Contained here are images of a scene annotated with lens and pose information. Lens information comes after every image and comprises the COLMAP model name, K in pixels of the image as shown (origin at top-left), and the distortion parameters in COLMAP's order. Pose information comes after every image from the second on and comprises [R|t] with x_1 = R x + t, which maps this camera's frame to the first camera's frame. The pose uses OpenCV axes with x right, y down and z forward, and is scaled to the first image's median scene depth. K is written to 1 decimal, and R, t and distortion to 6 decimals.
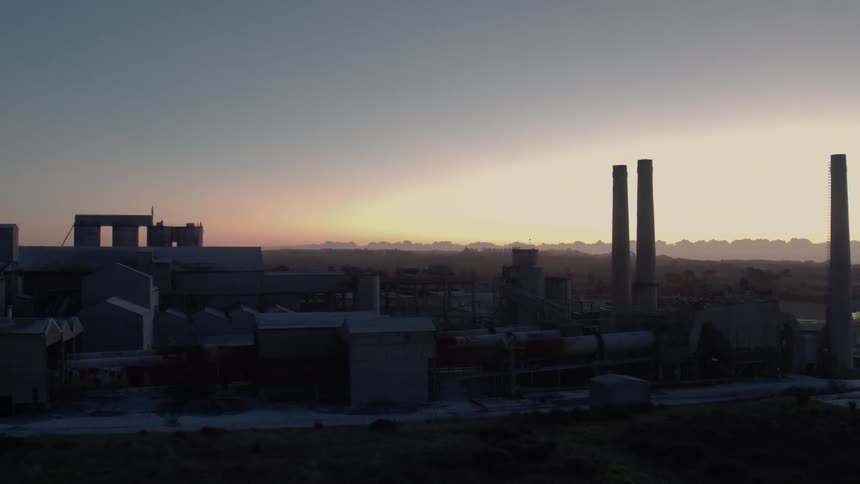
lens RADIAL K [[720.6, 0, 430.0], [0, 720.6, 242.0], [0, 0, 1]] dist [-0.139406, 0.000471]
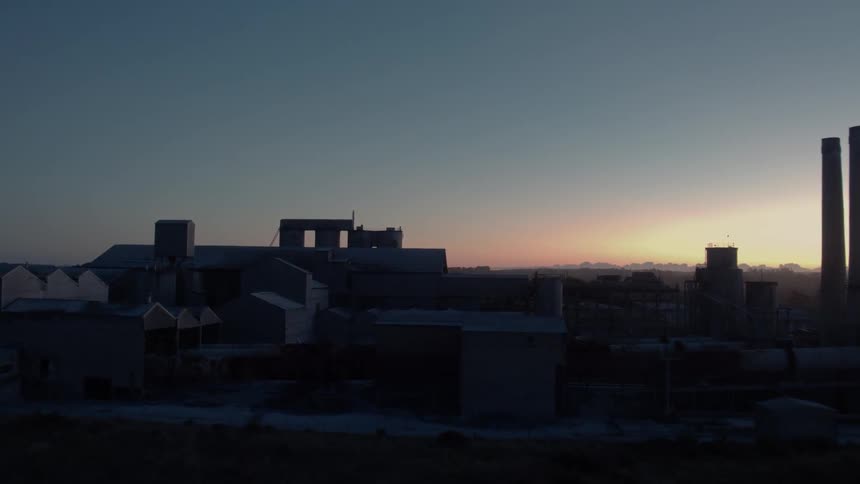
lens RADIAL K [[720.6, 0, 430.0], [0, 720.6, 242.0], [0, 0, 1]] dist [-0.139406, 0.000471]
pose [[0.937914, 0.000844, -0.346867, 0.127927], [-0.009931, 0.999652, -0.024423, 0.035693], [0.346726, 0.026352, 0.937596, 0.152358]]
